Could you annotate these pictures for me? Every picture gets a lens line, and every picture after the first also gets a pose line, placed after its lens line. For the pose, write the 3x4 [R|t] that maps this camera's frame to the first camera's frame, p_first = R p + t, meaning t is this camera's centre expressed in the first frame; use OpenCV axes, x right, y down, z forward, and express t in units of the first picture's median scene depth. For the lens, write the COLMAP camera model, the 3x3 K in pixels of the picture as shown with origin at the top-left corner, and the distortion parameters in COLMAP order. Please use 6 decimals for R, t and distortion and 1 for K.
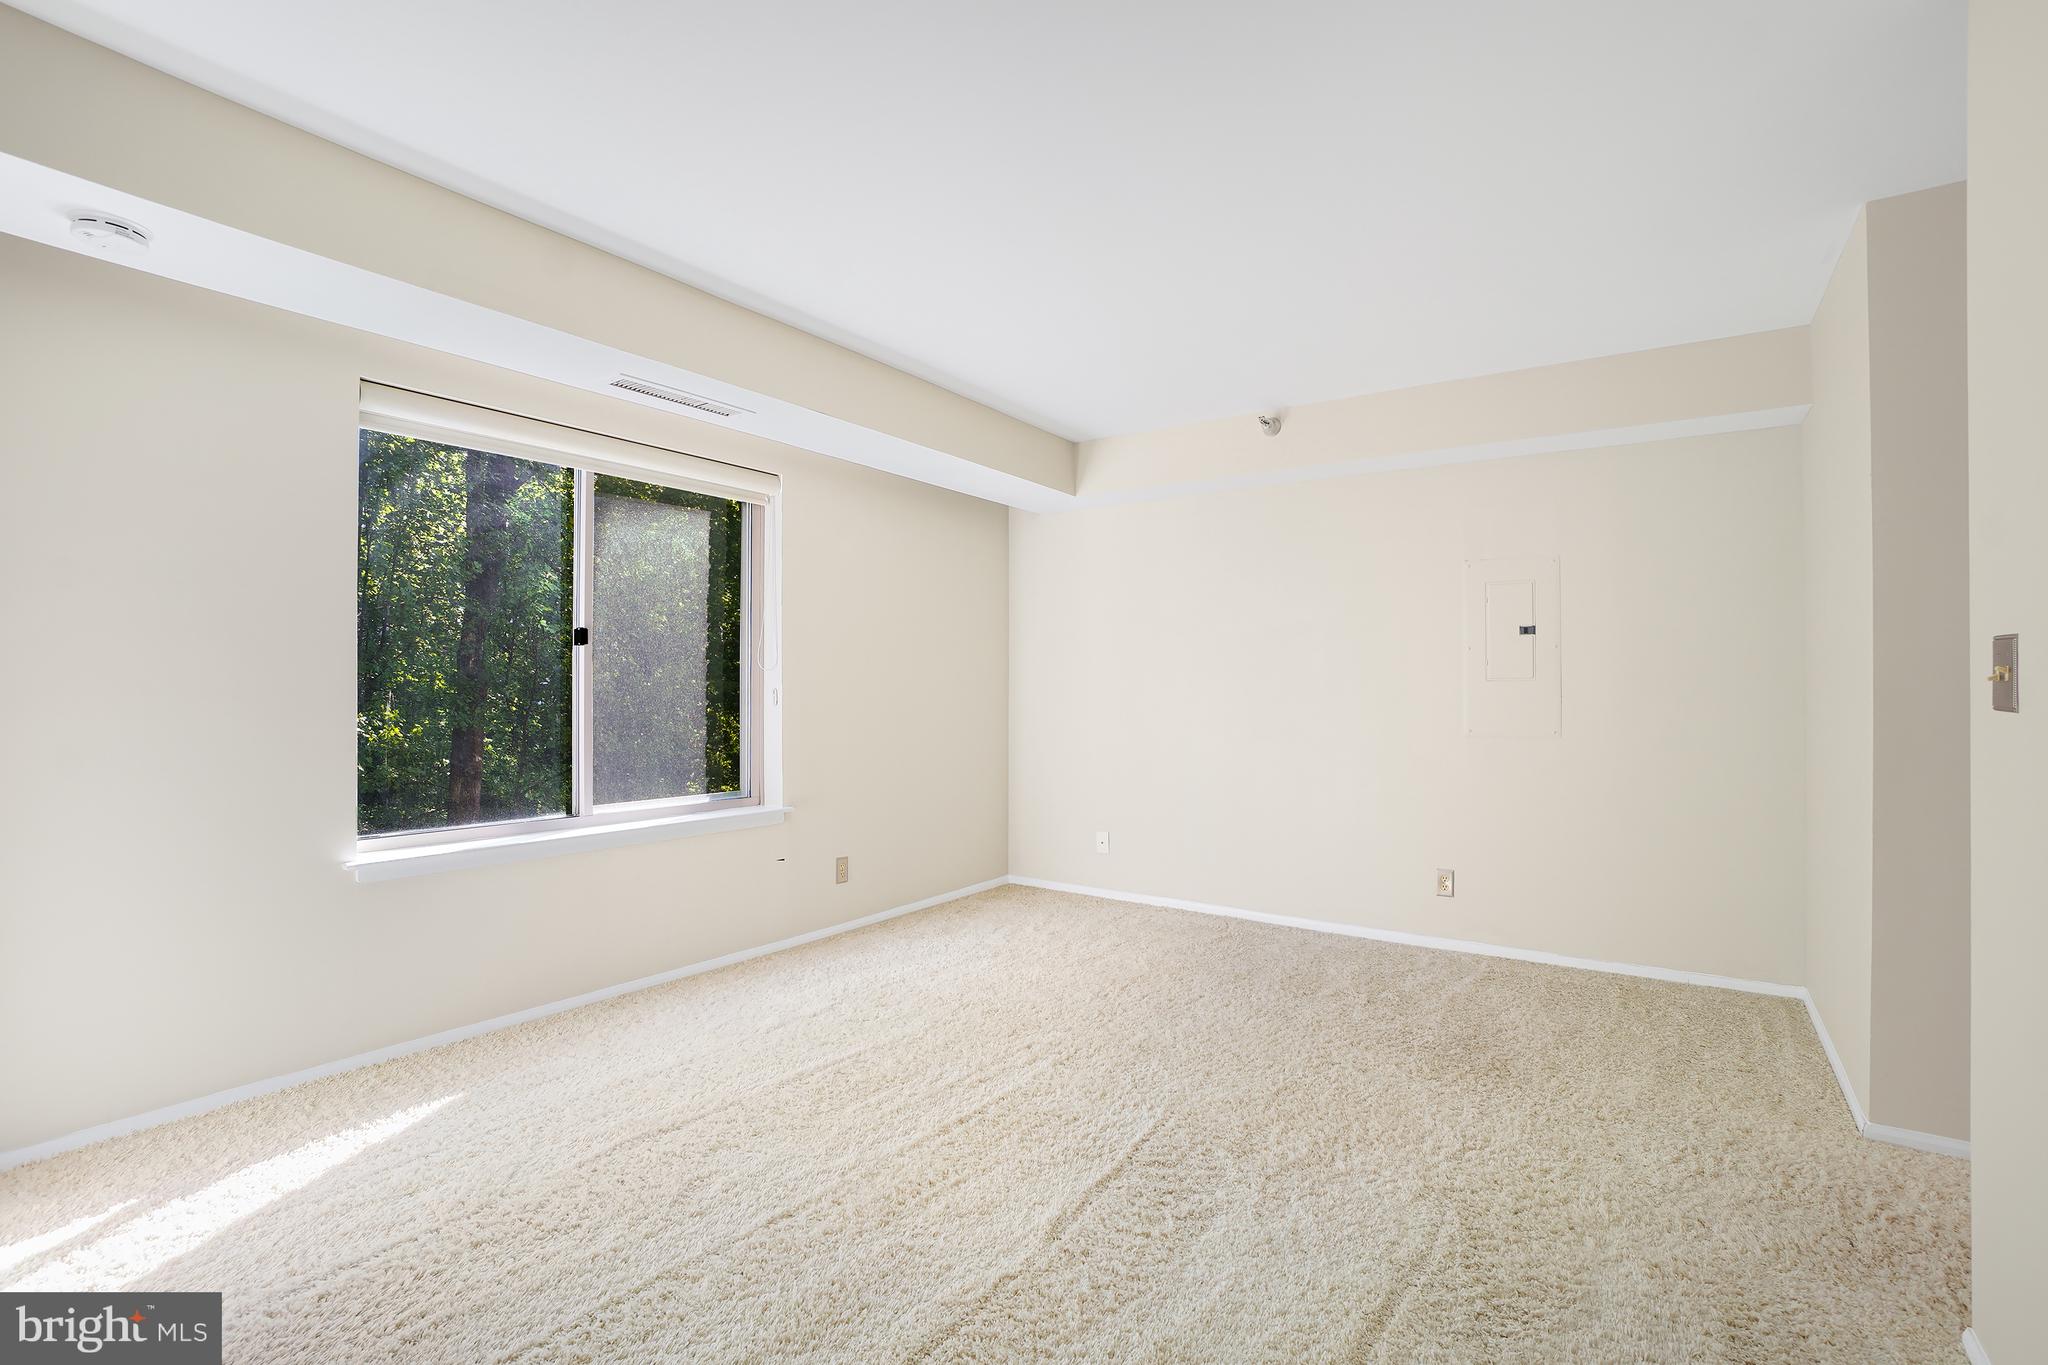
lens RADIAL K [[945.5, 0, 1026.4], [0, 945.5, 690.4], [0, 0, 1]] dist [-0.065074, 0.025431]
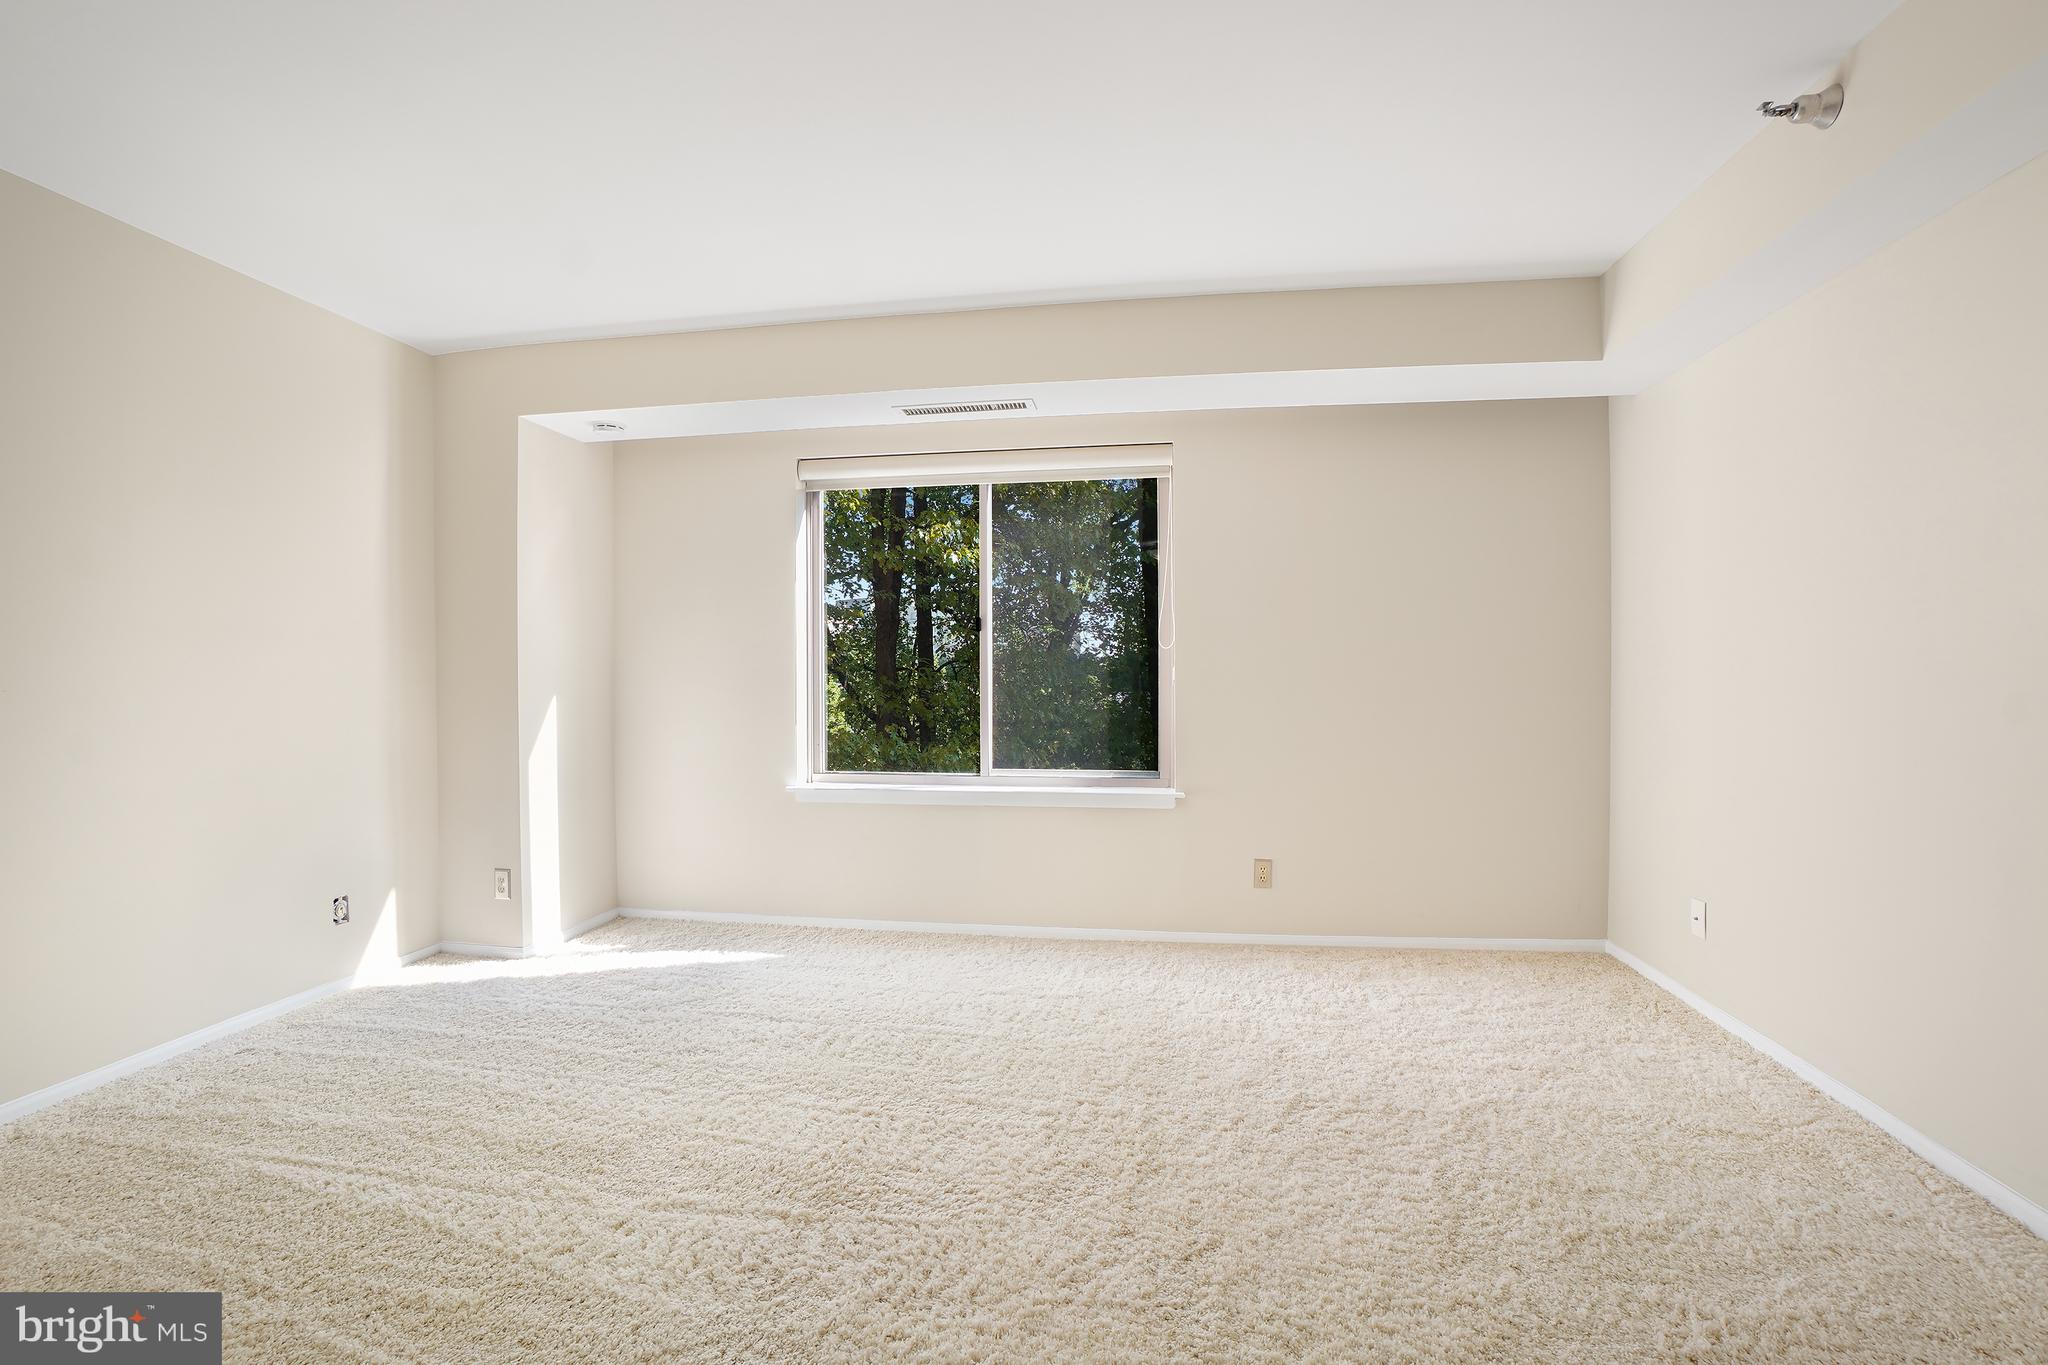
lens RADIAL K [[945.5, 0, 1026.4], [0, 945.5, 690.4], [0, 0, 1]] dist [-0.065074, 0.025431]
pose [[0.423430, 0.012108, -0.905848, 0.617502], [0.007407, 0.999831, 0.016826, 0.004038], [0.905898, -0.013834, 0.423269, 0.526742]]
